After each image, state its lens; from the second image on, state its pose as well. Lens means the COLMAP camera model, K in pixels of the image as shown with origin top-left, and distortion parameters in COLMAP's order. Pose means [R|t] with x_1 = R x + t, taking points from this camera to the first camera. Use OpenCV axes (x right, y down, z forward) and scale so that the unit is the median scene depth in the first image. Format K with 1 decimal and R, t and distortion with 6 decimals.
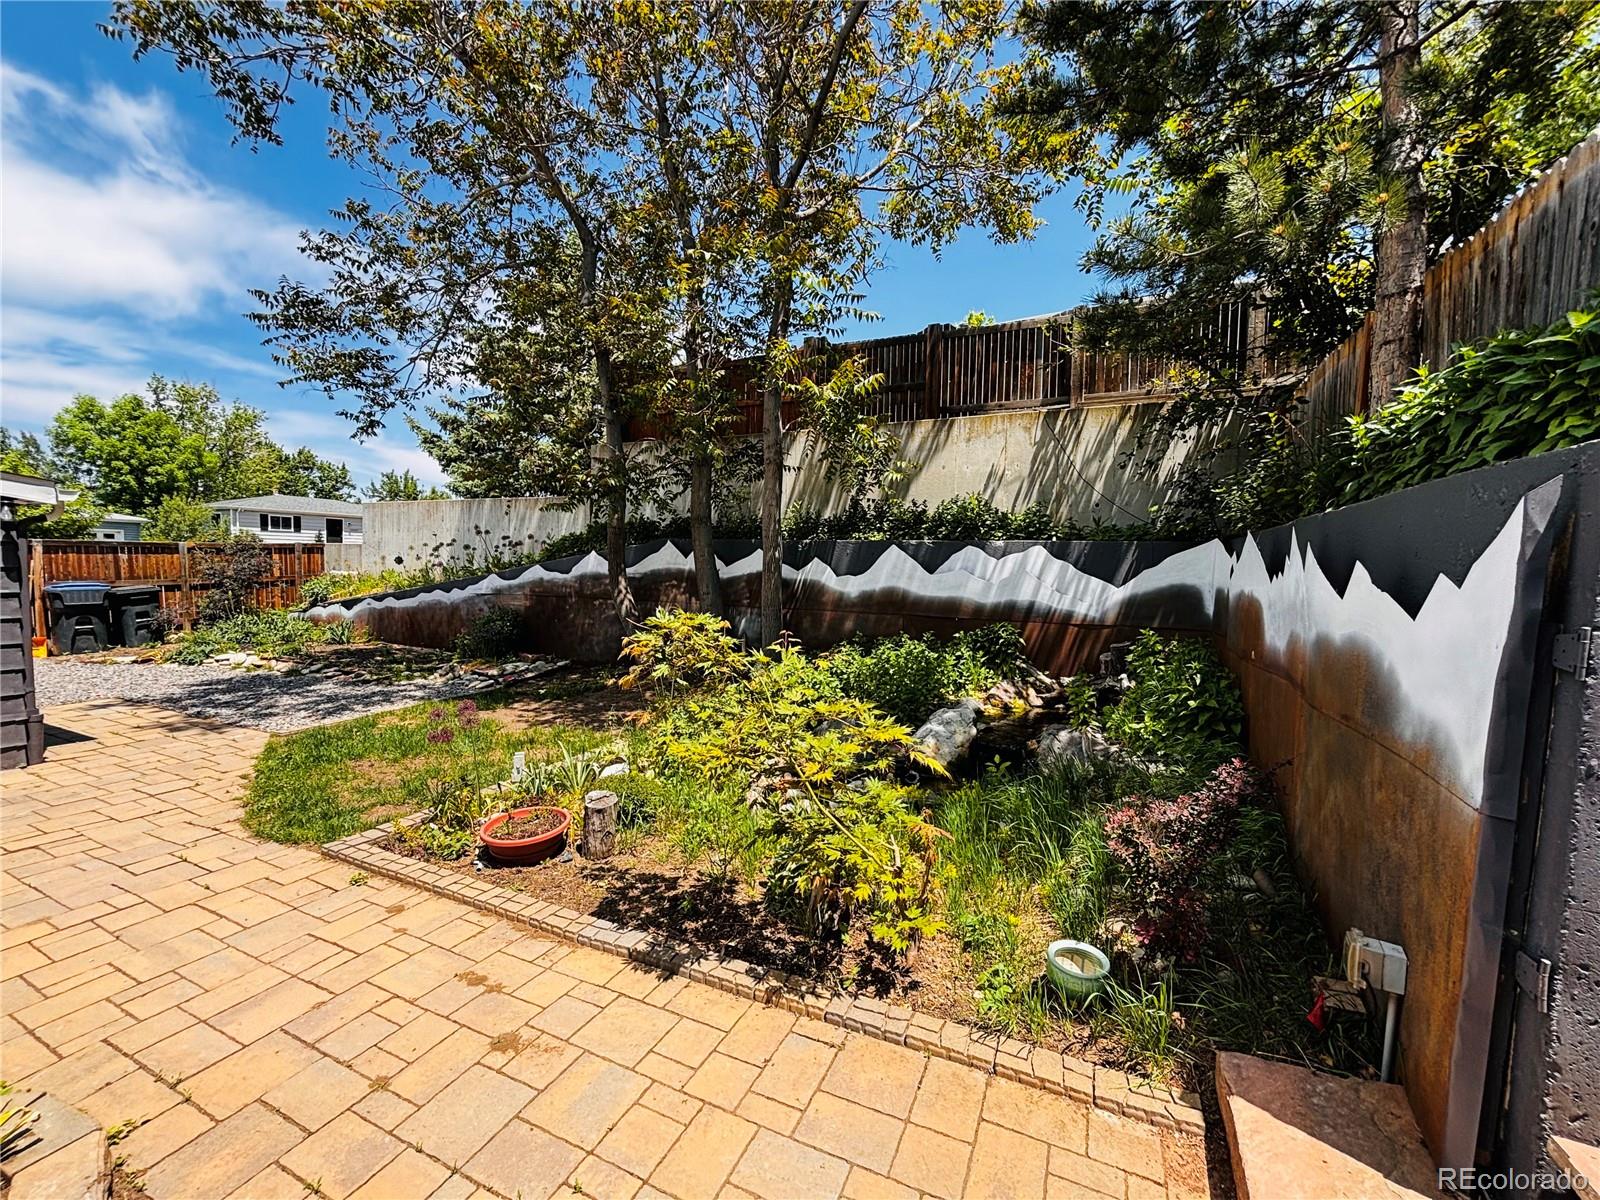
lens RADIAL K [[642.8, 0, 799.2], [0, 642.8, 601.5], [0, 0, 1]] dist [-0.002753, 0.001997]
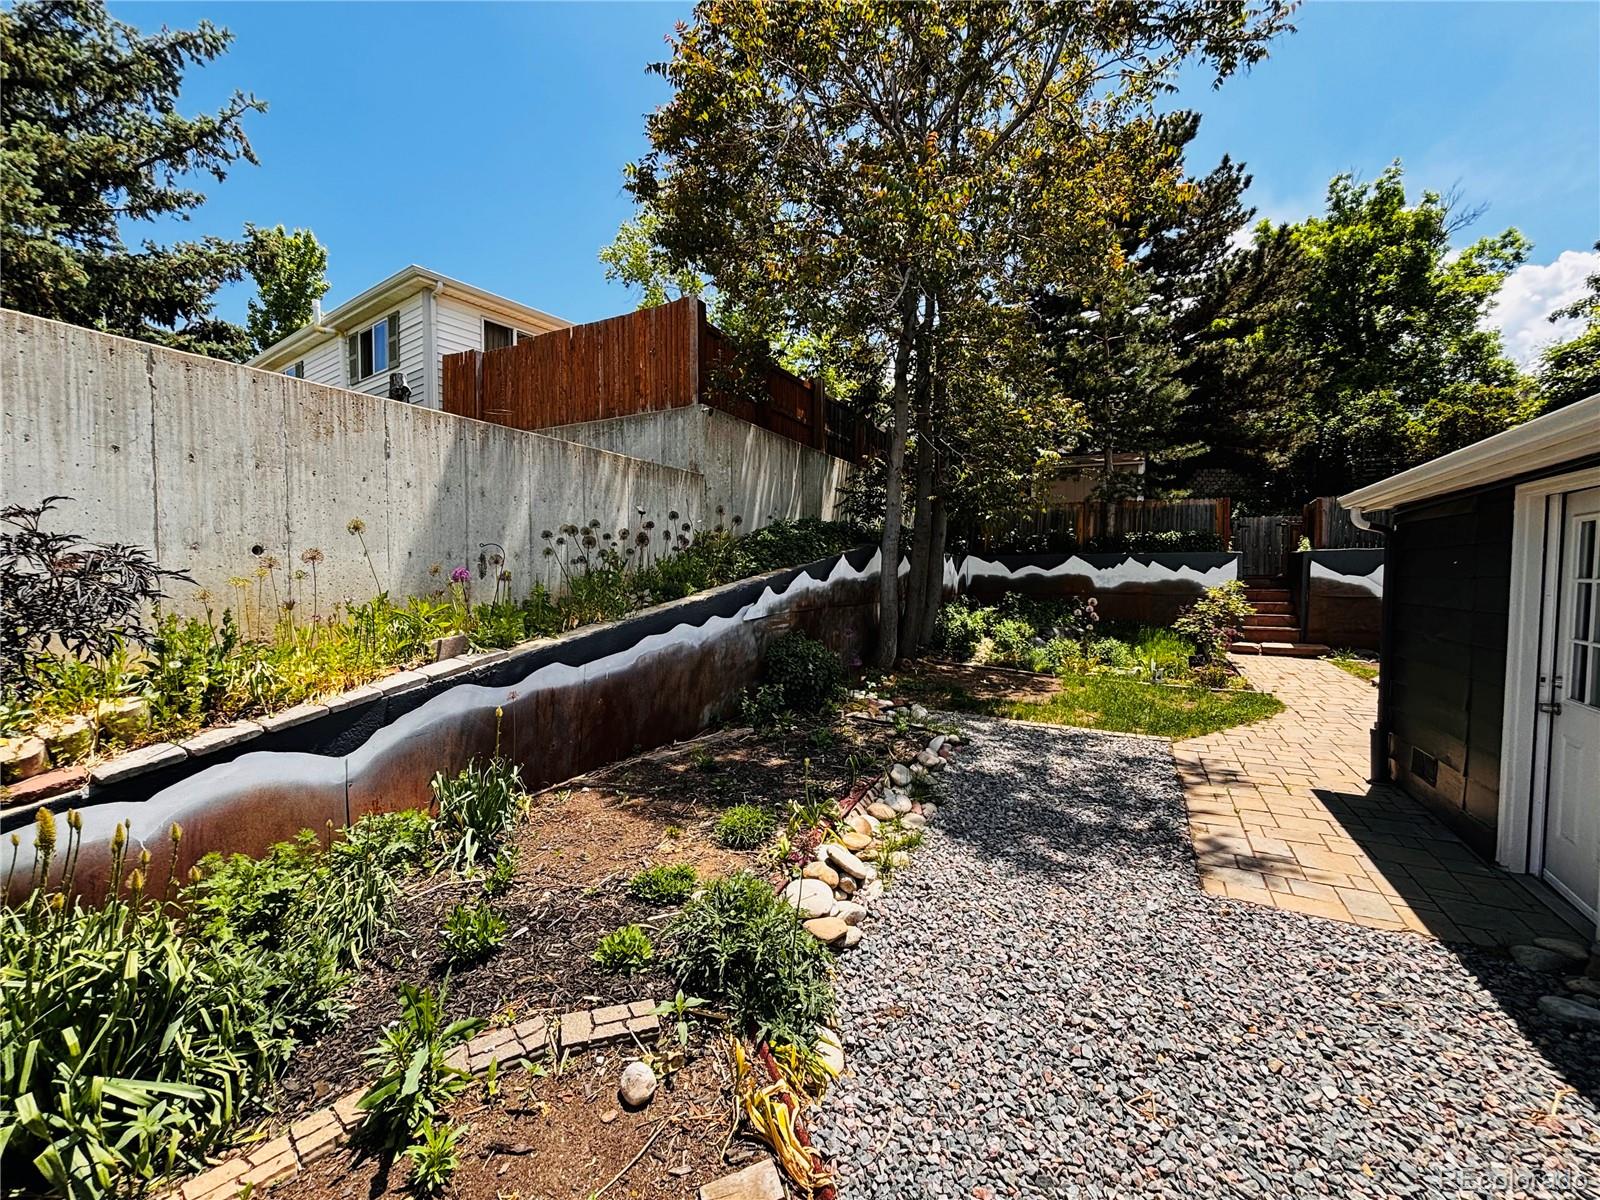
lens RADIAL K [[642.8, 0, 800.0], [0, 642.8, 592.8], [0, 0, 1]] dist [-0.002753, 0.001997]
pose [[0.032361, -0.047654, 0.998340, -1.755866], [0.059148, 0.997203, 0.045683, -0.098038], [-0.997725, 0.057572, 0.035089, 1.496795]]
